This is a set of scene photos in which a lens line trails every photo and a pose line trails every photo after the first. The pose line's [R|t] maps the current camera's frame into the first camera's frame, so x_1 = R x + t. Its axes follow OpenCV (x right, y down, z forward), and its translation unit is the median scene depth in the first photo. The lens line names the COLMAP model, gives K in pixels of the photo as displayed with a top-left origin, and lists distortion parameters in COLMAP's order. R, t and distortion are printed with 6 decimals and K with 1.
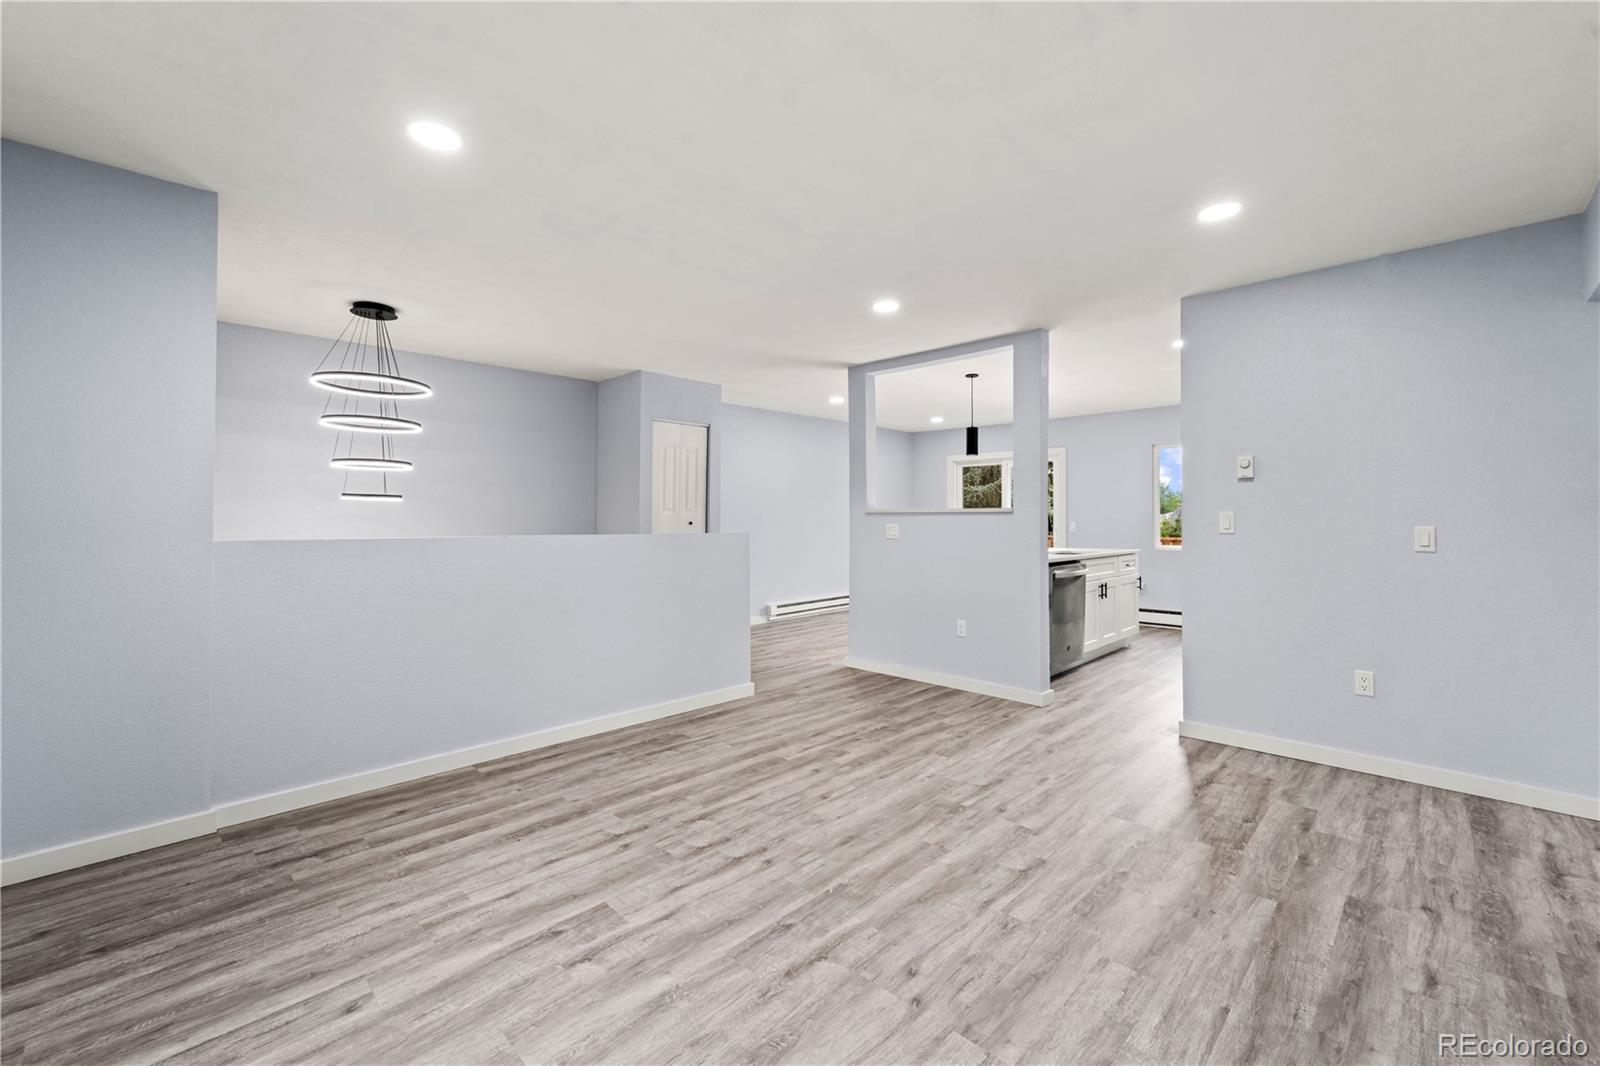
lens RADIAL K [[656.4, 0, 800.2], [0, 656.4, 514.4], [0, 0, 1]] dist [-0.001558, -0.000699]
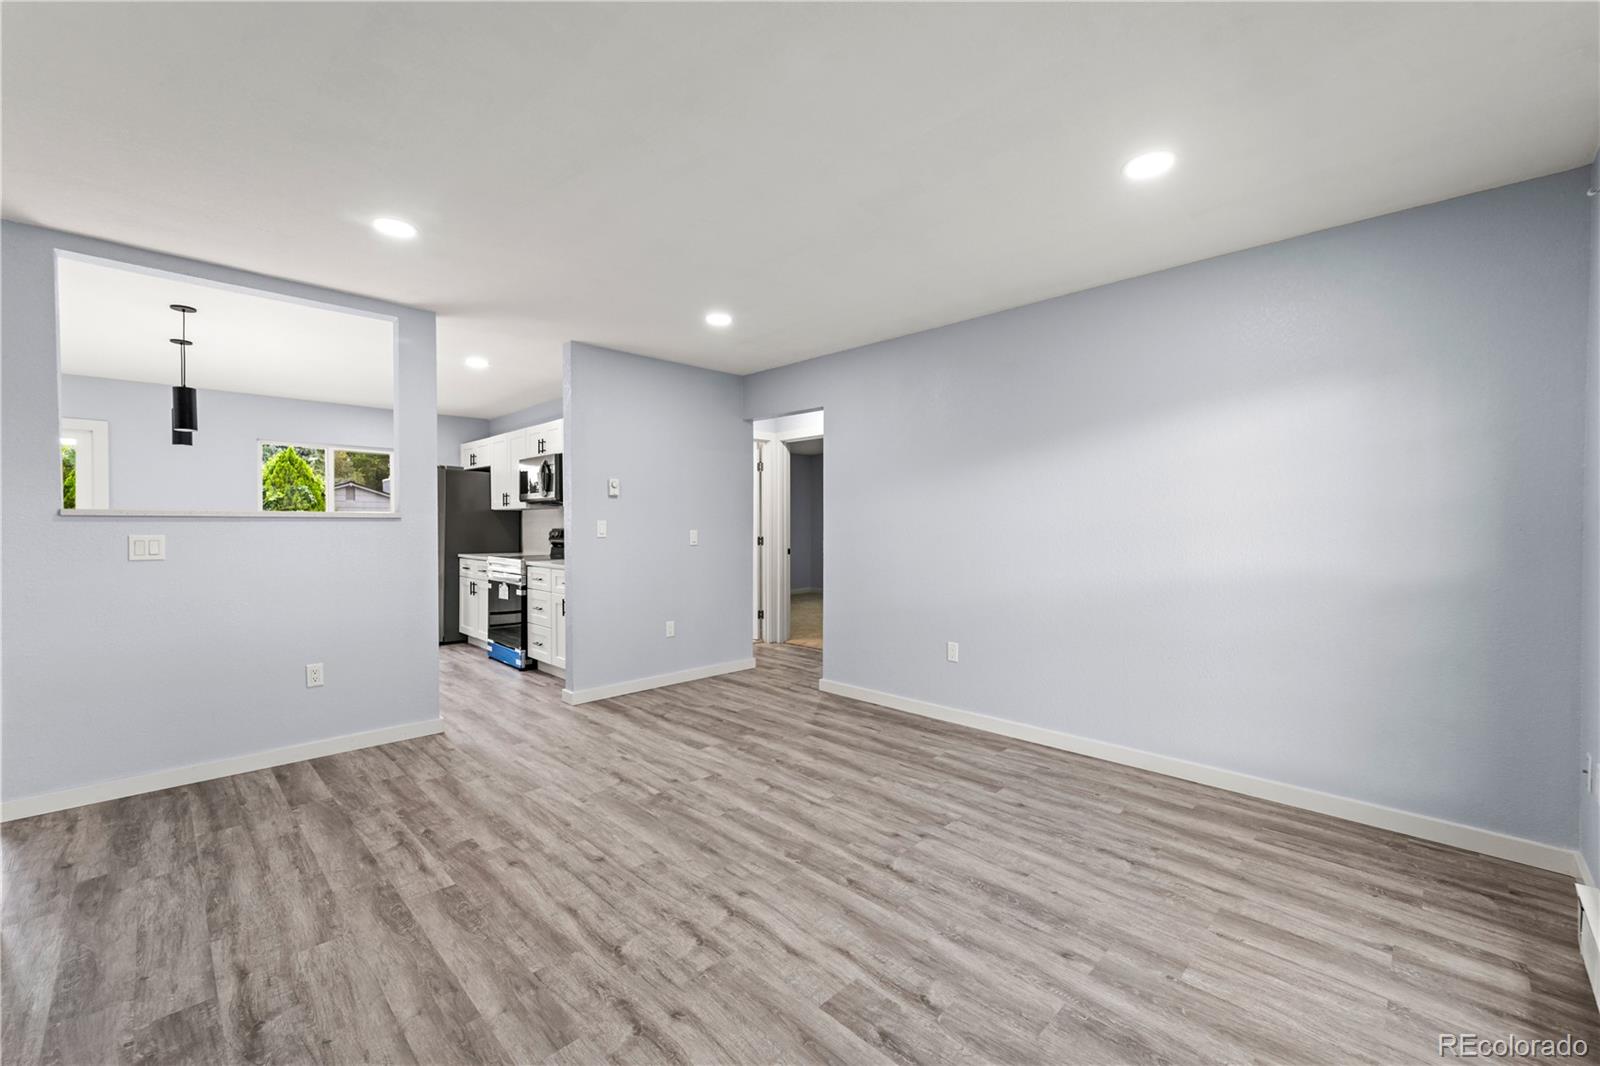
lens RADIAL K [[656.4, 0, 800.2], [0, 656.4, 514.4], [0, 0, 1]] dist [-0.001558, -0.000699]
pose [[0.002370, 0.015987, 0.999869, -0.835406], [-0.006257, 0.999853, -0.015972, 0.004275], [-0.999978, -0.006219, 0.002470, 0.774904]]
